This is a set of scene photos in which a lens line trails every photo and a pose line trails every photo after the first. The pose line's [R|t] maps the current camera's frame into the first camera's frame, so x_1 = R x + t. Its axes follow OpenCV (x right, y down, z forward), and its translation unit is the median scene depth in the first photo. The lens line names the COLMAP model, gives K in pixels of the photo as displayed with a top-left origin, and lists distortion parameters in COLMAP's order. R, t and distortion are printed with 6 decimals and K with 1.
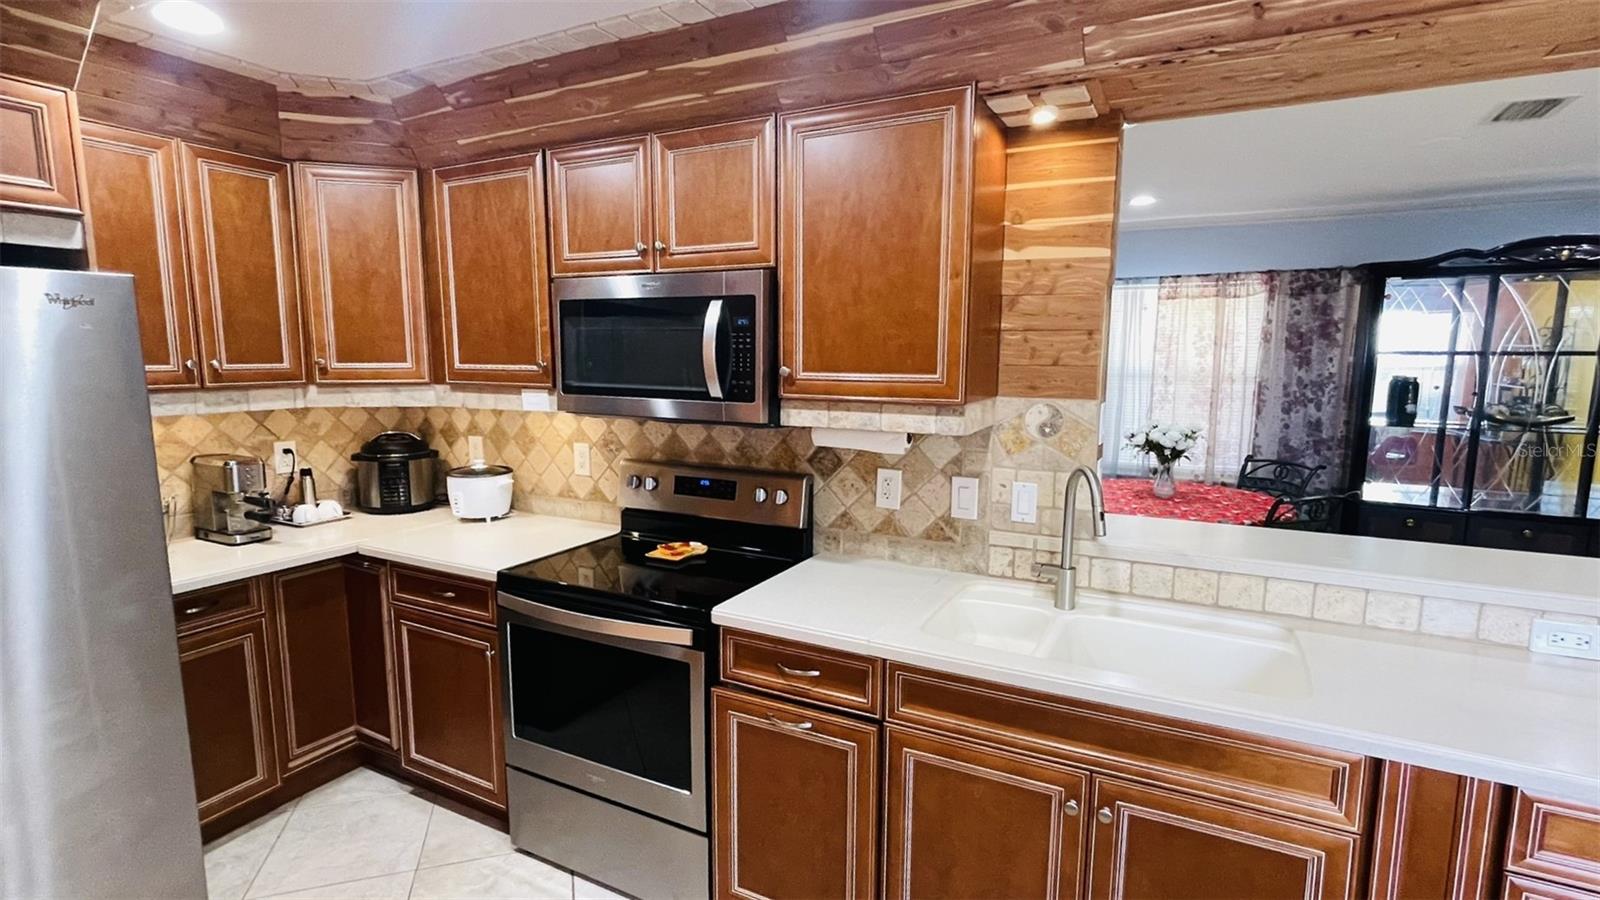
lens RADIAL K [[754.7, 0, 800.0], [0, 754.7, 450.0], [0, 0, 1]] dist [-0.002246, 0.000333]
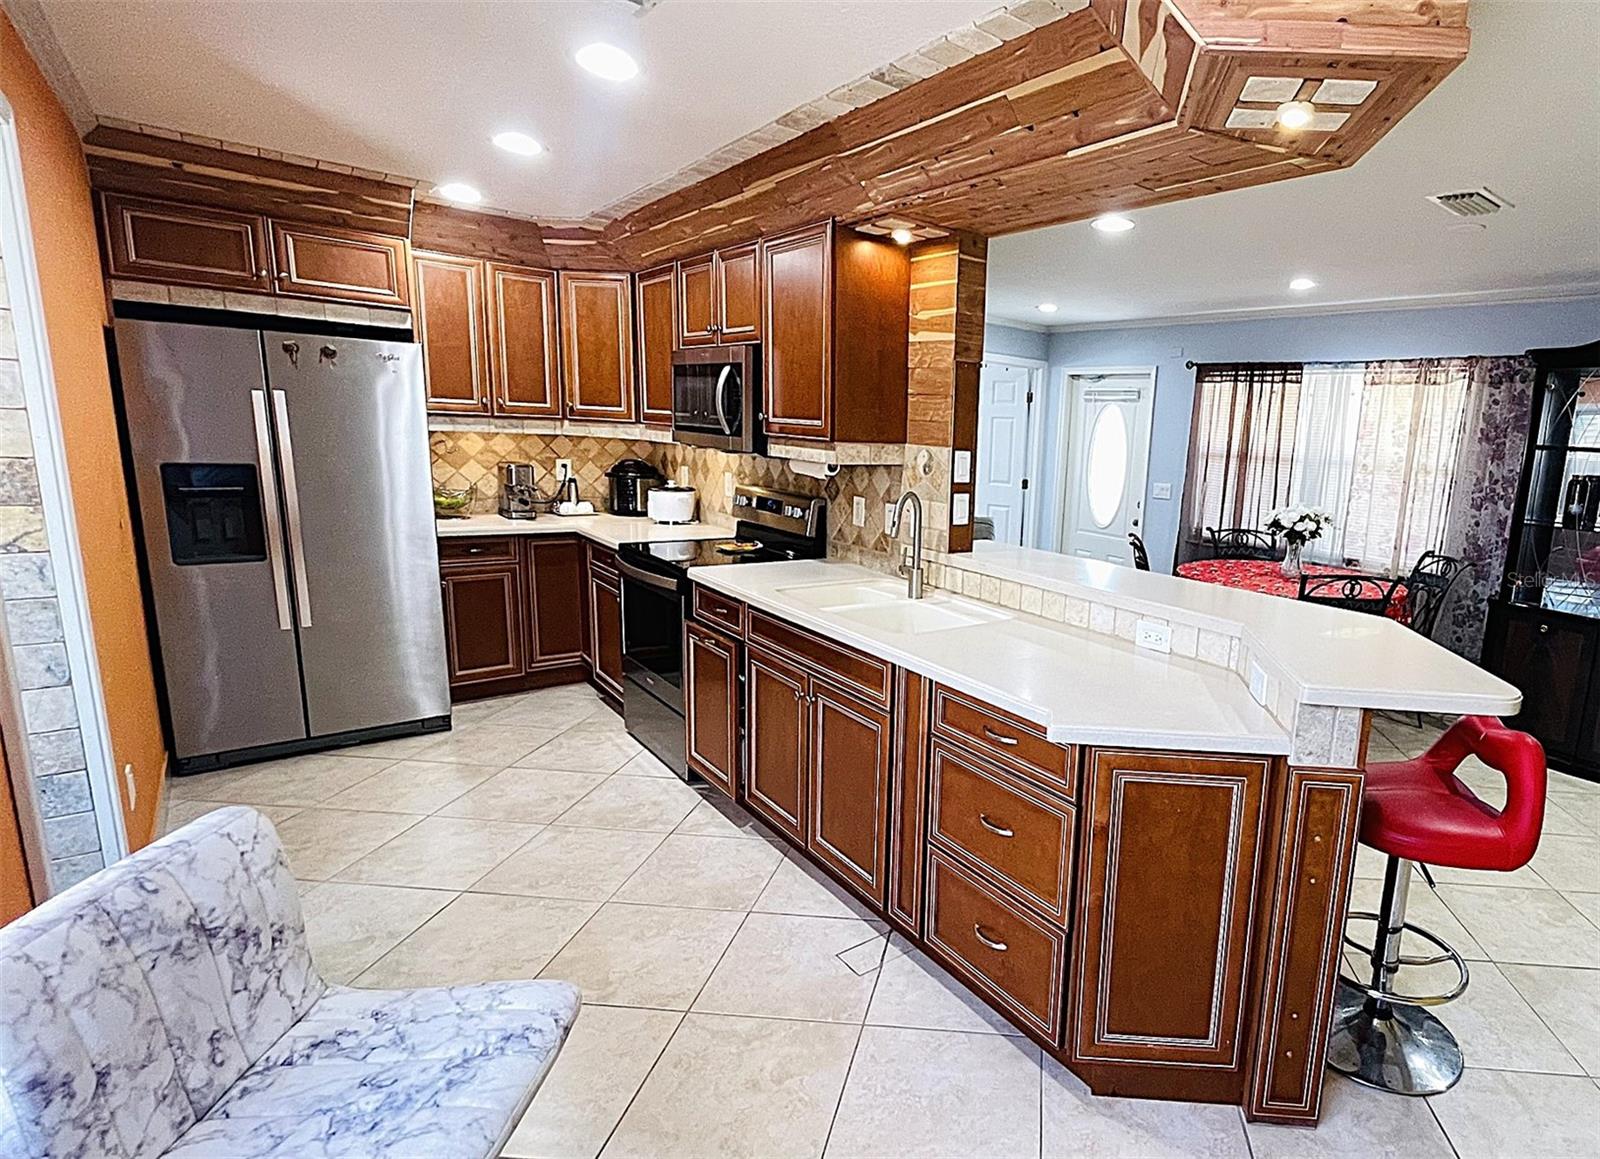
lens RADIAL K [[812.1, 0, 1014.1], [0, 812.1, 574.5], [0, 0, 1]] dist [-0.001037, -0.000954]
pose [[0.942658, 0.102721, -0.317561, 0.756552], [-0.091244, 0.994530, 0.050845, 0.057770], [0.321047, -0.018954, 0.946874, -0.257641]]
